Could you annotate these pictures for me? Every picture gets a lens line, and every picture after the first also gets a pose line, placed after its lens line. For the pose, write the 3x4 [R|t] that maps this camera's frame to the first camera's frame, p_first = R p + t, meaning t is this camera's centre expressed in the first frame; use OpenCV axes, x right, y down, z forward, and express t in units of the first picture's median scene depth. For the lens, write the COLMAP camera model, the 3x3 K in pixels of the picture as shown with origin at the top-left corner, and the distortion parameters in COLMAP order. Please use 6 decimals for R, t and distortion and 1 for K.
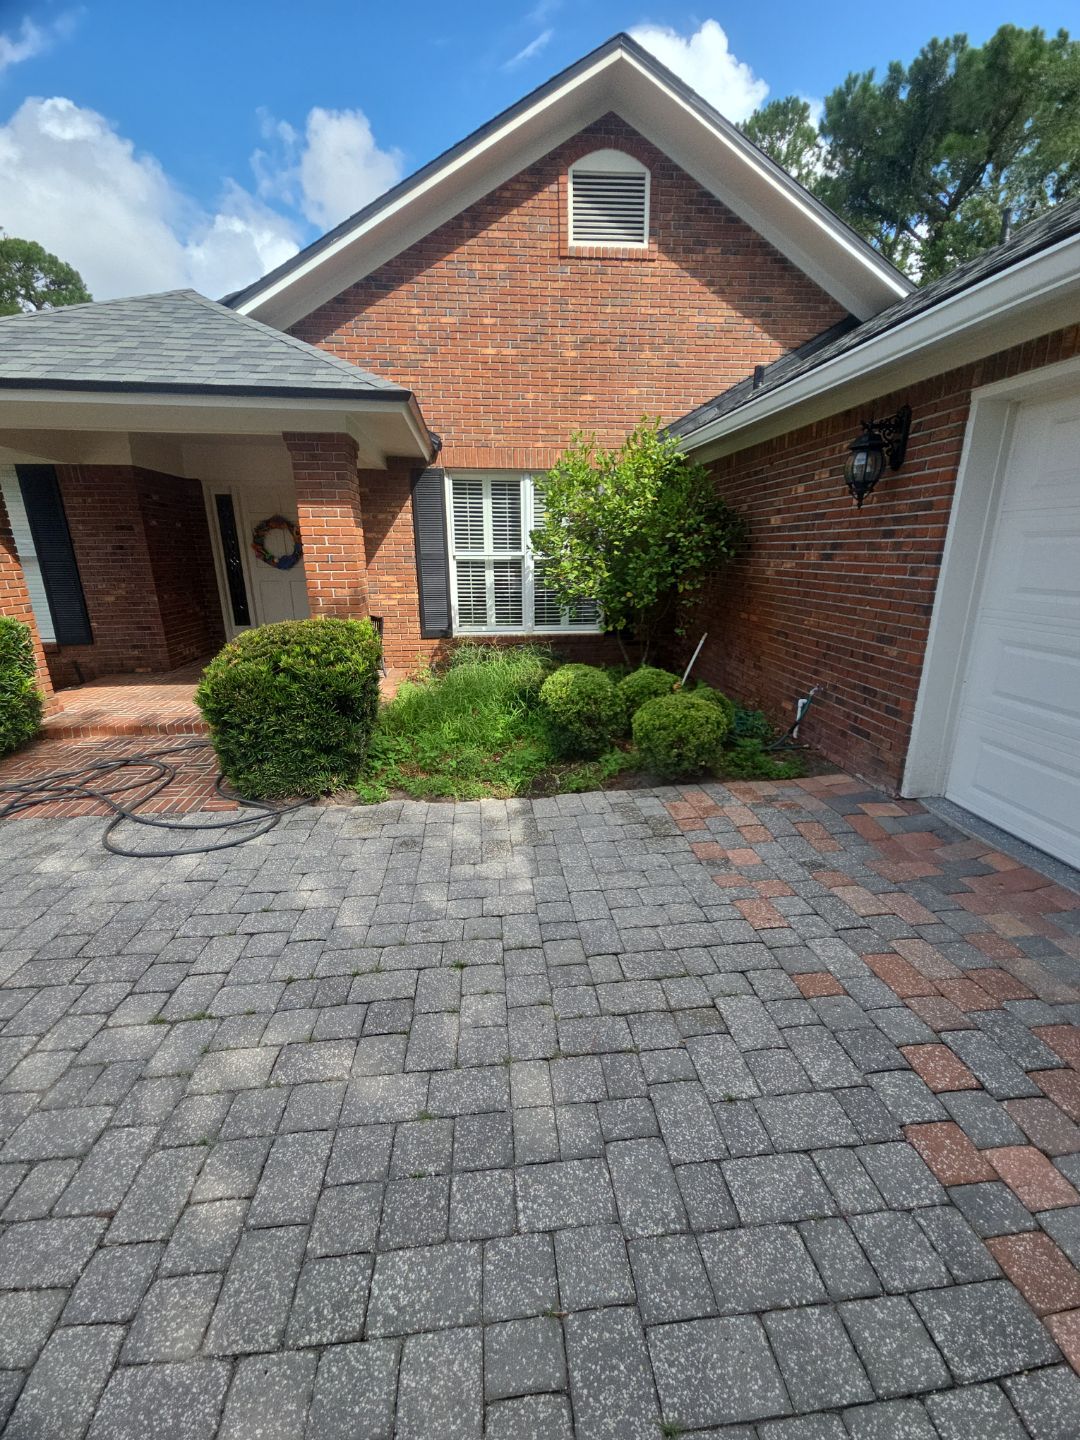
lens RADIAL K [[585.3, 0, 561.6], [0, 585.3, 721.2], [0, 0, 1]] dist [-0.001764, -0.000236]
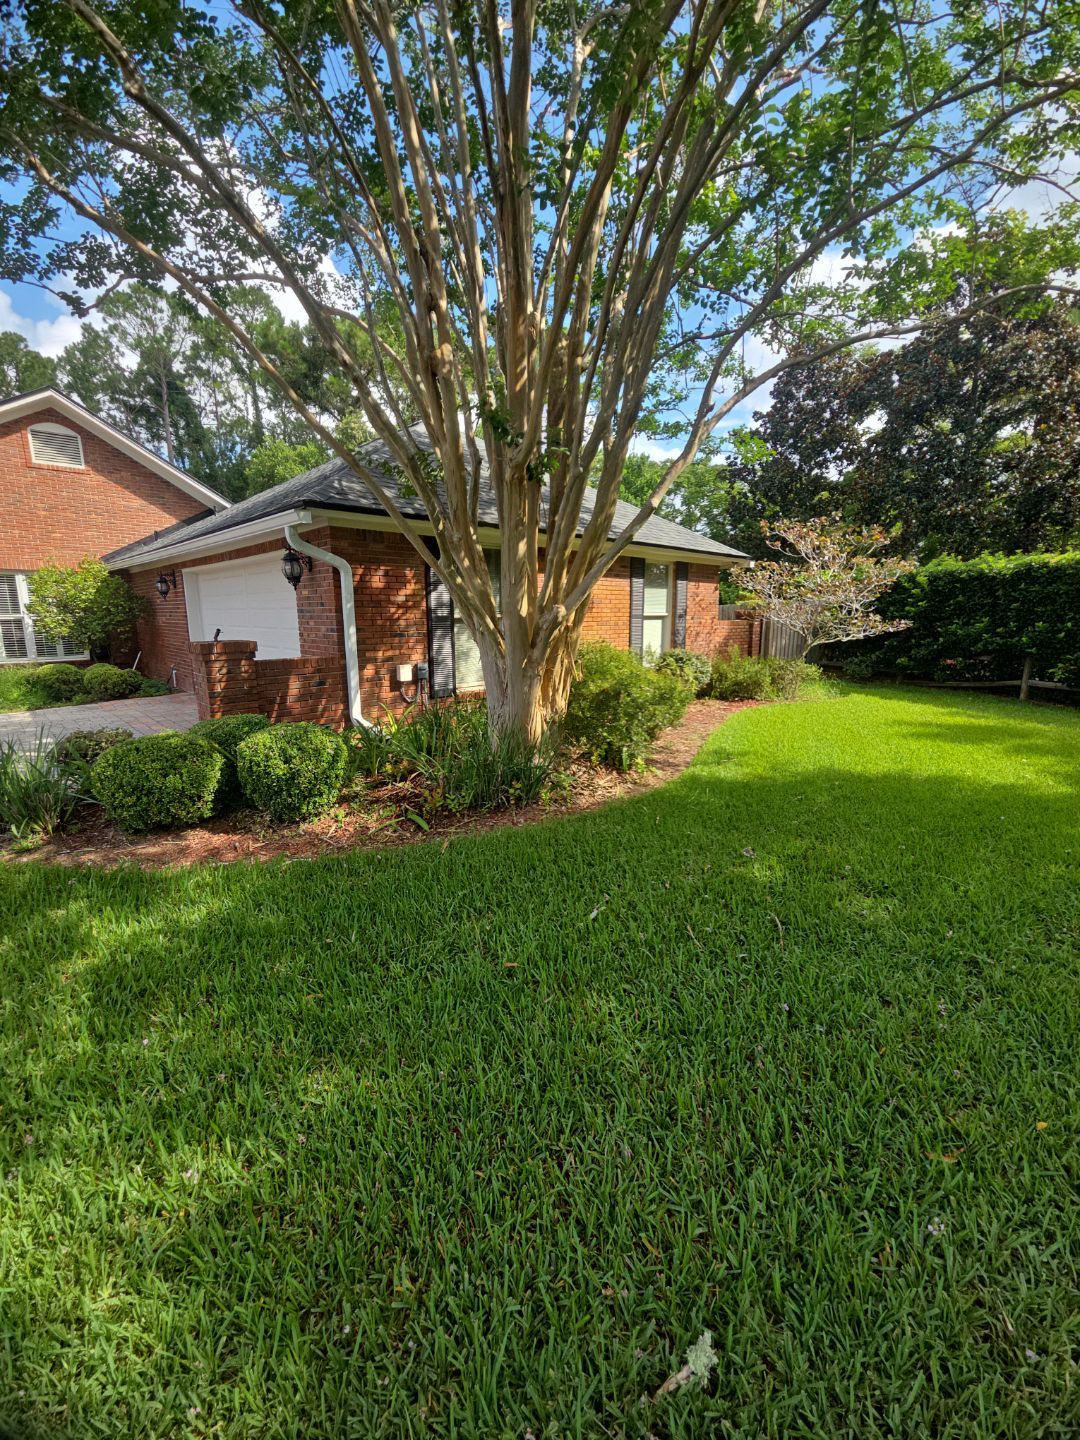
lens RADIAL K [[585.3, 0, 561.6], [0, 585.3, 721.2], [0, 0, 1]] dist [-0.001764, -0.000236]
pose [[0.788965, -0.111054, 0.604318, 0.116630], [0.172308, 0.984055, -0.044119, 0.383968], [-0.589783, 0.138937, 0.795521, -1.311709]]
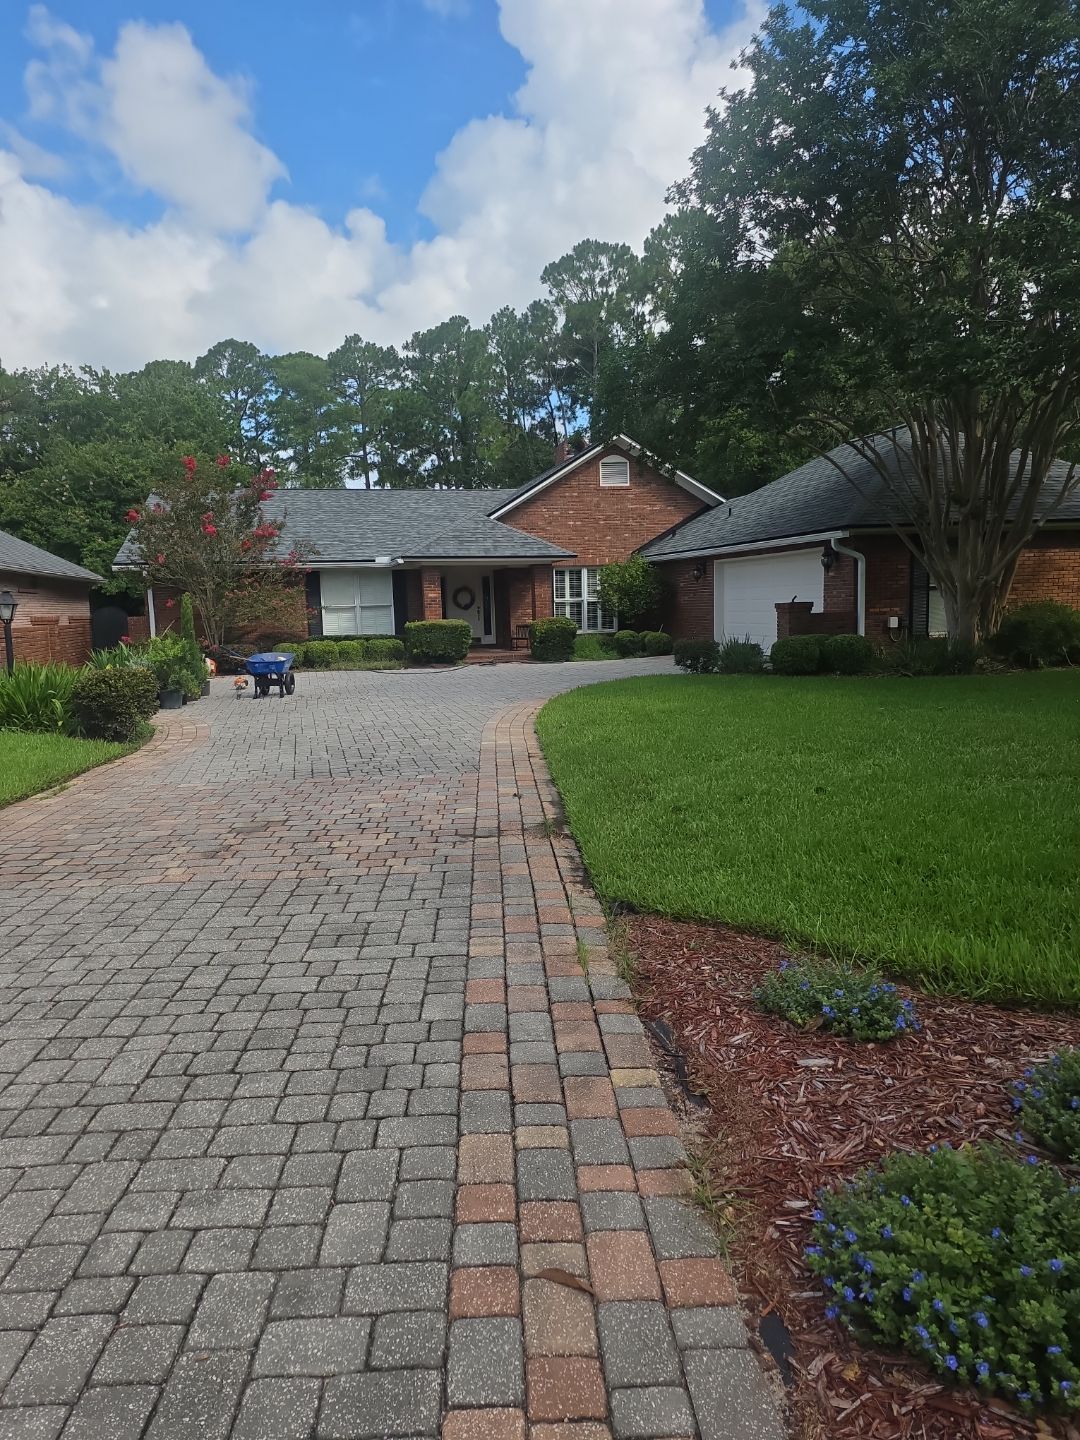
lens RADIAL K [[1001.8, 0, 540.0], [0, 1001.8, 720.0], [0, 0, 1]] dist [0.077010, -0.000369]
pose [[0.992098, -0.042450, 0.118065, -0.740410], [0.062133, 0.983760, -0.168390, 0.862522], [-0.109000, 0.174395, 0.978624, -2.851939]]
